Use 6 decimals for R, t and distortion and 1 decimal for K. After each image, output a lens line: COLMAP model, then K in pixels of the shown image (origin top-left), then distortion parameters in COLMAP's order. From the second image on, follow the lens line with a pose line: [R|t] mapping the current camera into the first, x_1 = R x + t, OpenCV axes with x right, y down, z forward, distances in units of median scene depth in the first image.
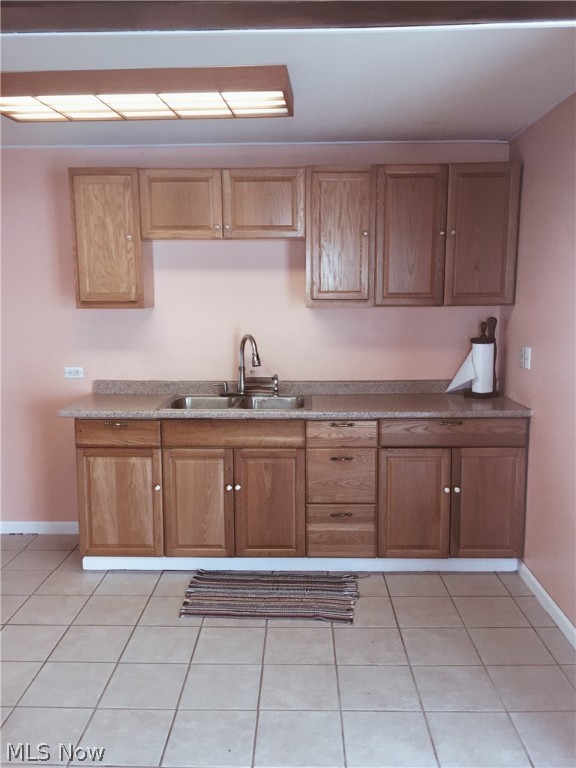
lens RADIAL K [[659.9, 0, 288.0], [0, 659.9, 384.0], [0, 0, 1]] dist [0.074574, -0.099457]
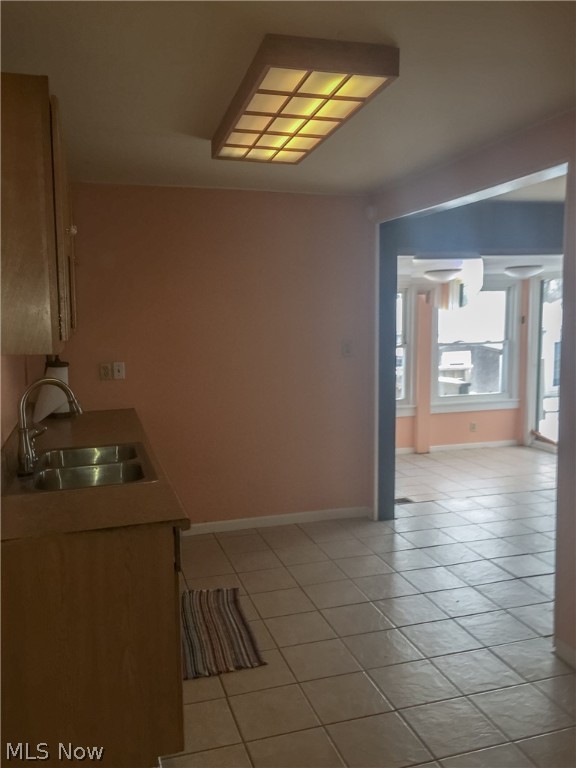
lens RADIAL K [[659.9, 0, 288.0], [0, 659.9, 384.0], [0, 0, 1]] dist [0.074574, -0.099457]
pose [[-0.324238, -0.087739, 0.941898, -1.011376], [0.147176, 0.978886, 0.141849, -0.157279], [-0.934457, 0.184618, -0.304478, 1.184868]]
